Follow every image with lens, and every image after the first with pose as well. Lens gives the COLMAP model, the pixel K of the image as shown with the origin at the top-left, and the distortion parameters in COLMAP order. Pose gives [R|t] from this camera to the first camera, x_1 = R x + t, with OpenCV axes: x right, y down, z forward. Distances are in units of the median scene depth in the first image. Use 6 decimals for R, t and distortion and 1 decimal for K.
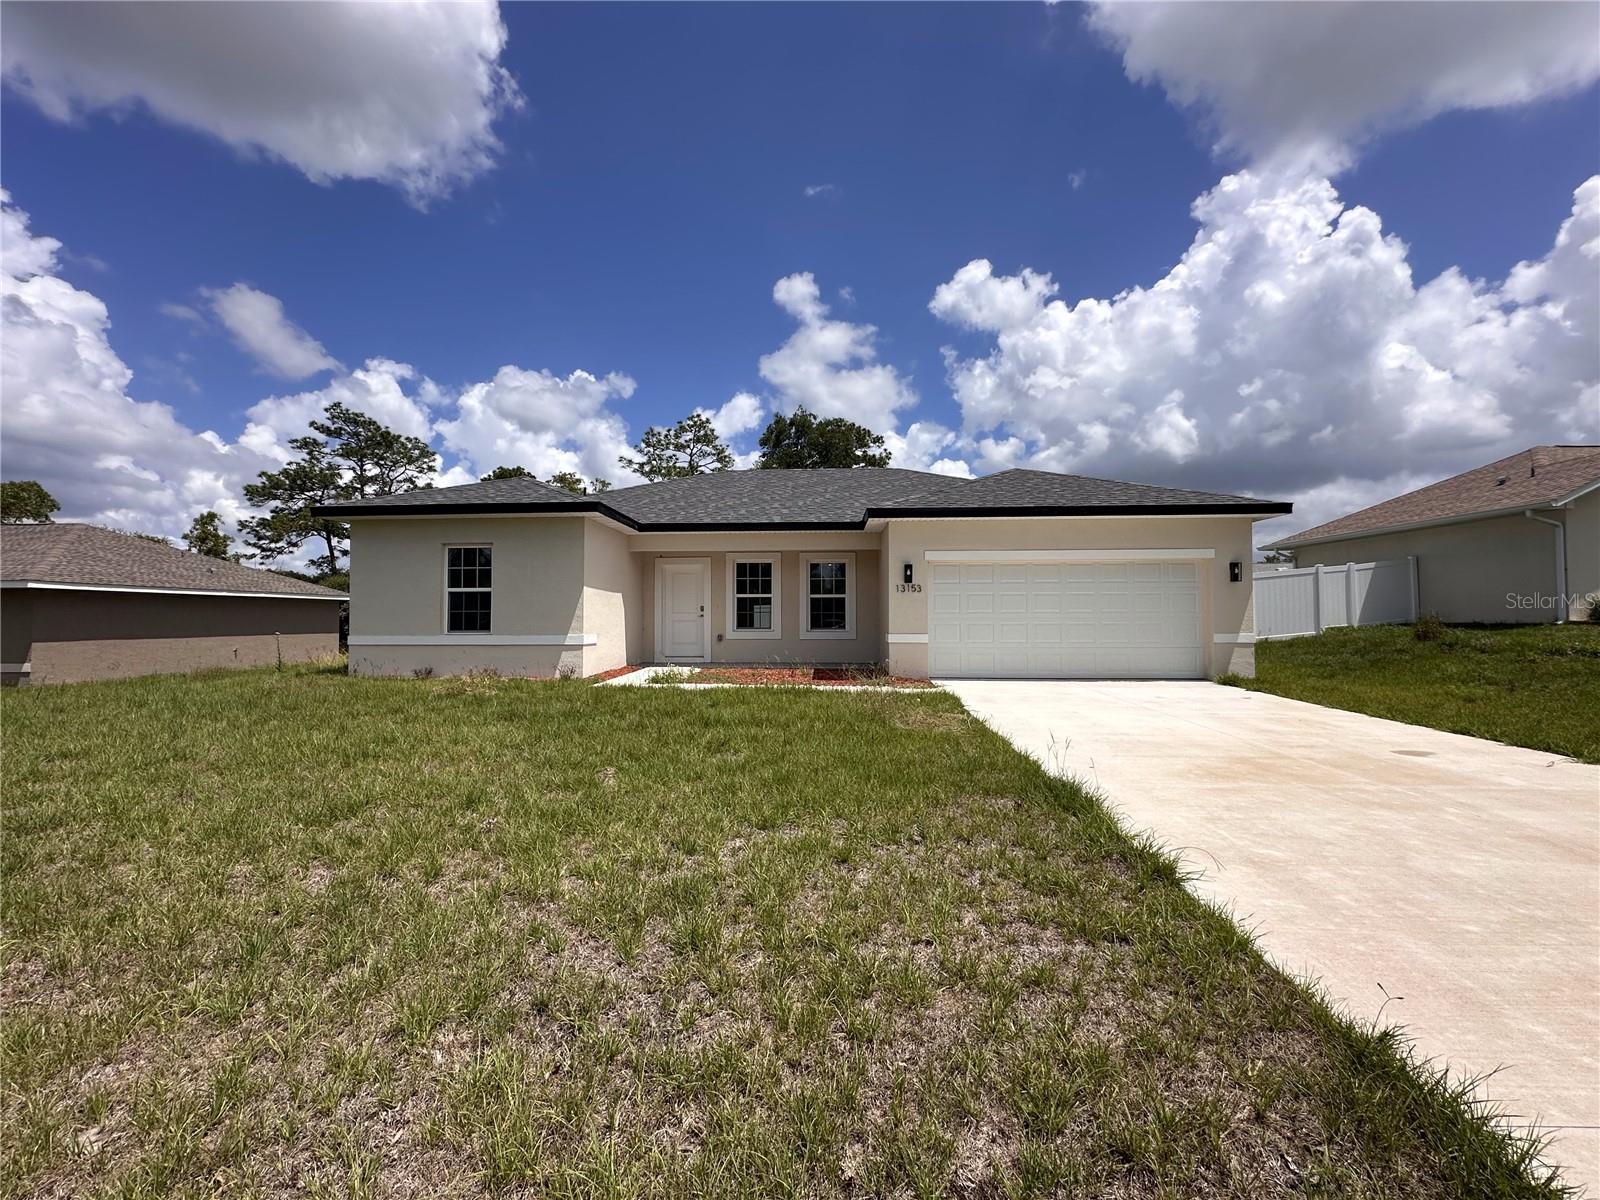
lens RADIAL K [[684.9, 0, 802.6], [0, 684.9, 612.8], [0, 0, 1]] dist [-0.008661, 0.001294]
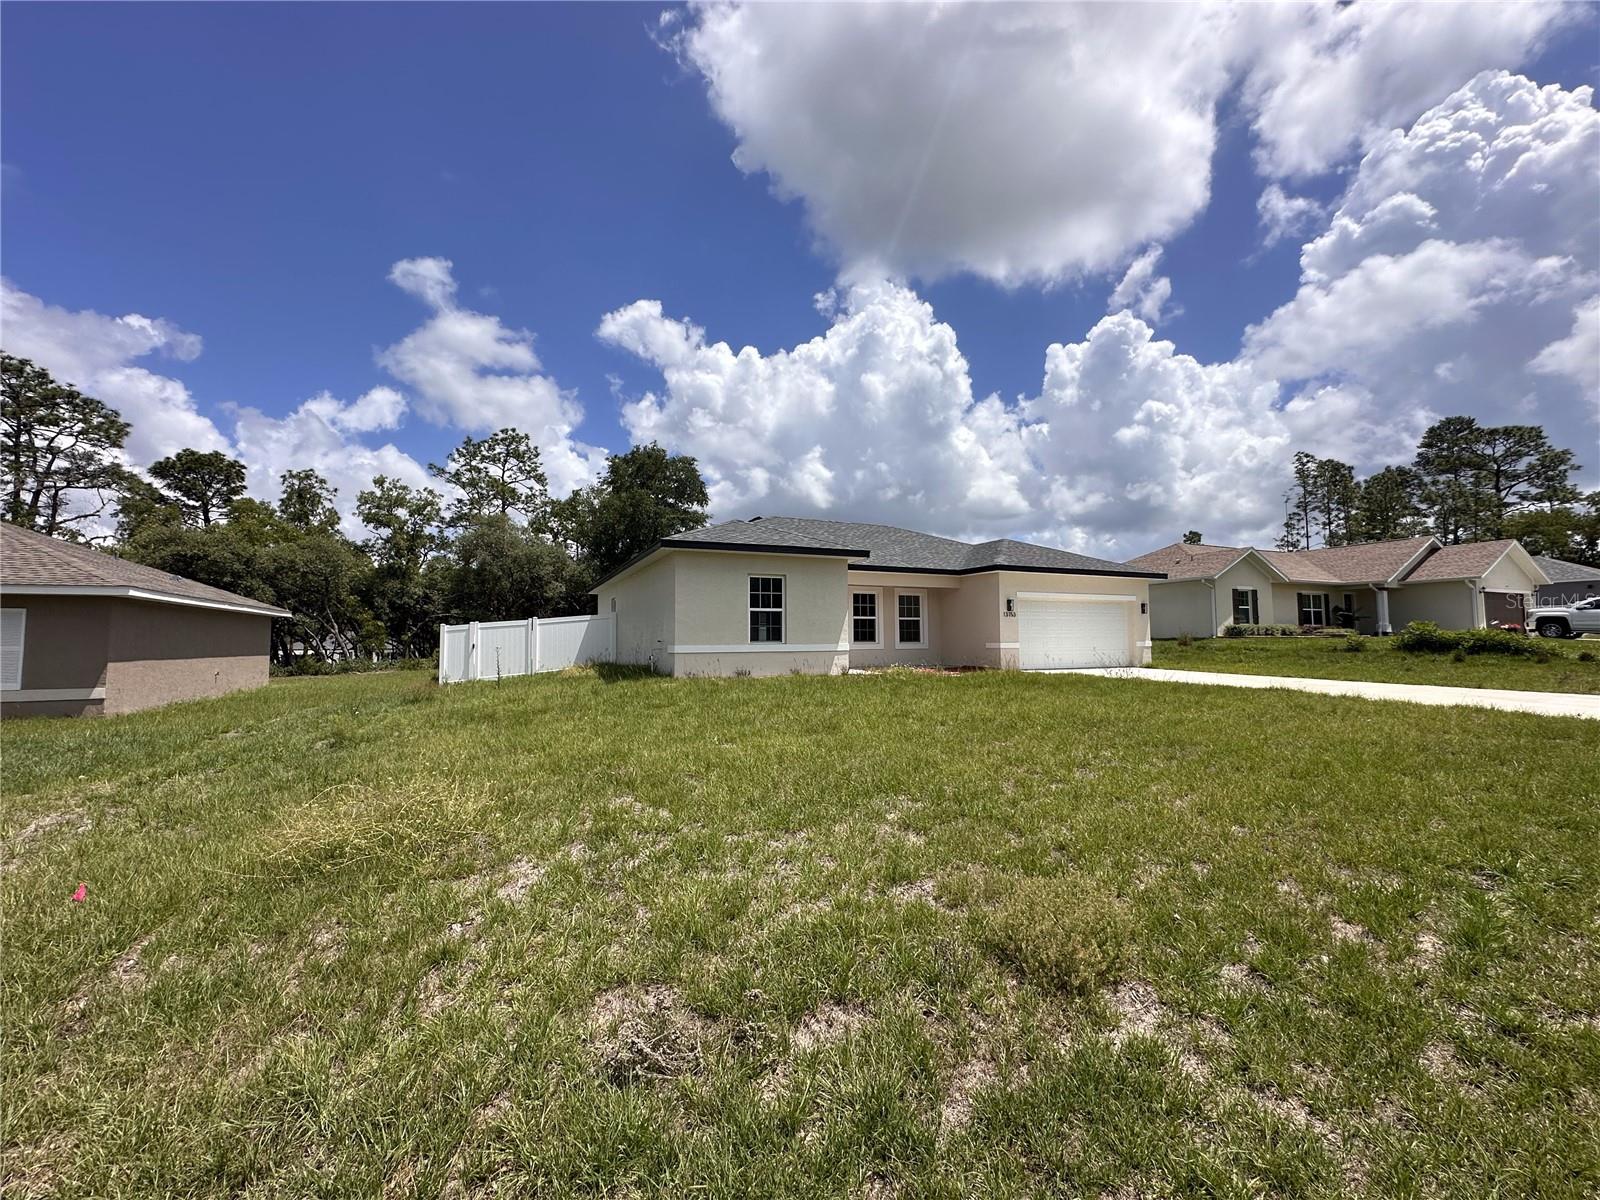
lens RADIAL K [[684.9, 0, 787.5], [0, 684.9, 619.0], [0, 0, 1]] dist [-0.008661, 0.001294]
pose [[0.877168, 0.013244, 0.480002, -0.807305], [-0.000623, 0.999650, -0.026443, 0.013301], [-0.480184, 0.022896, 0.876869, -0.120376]]
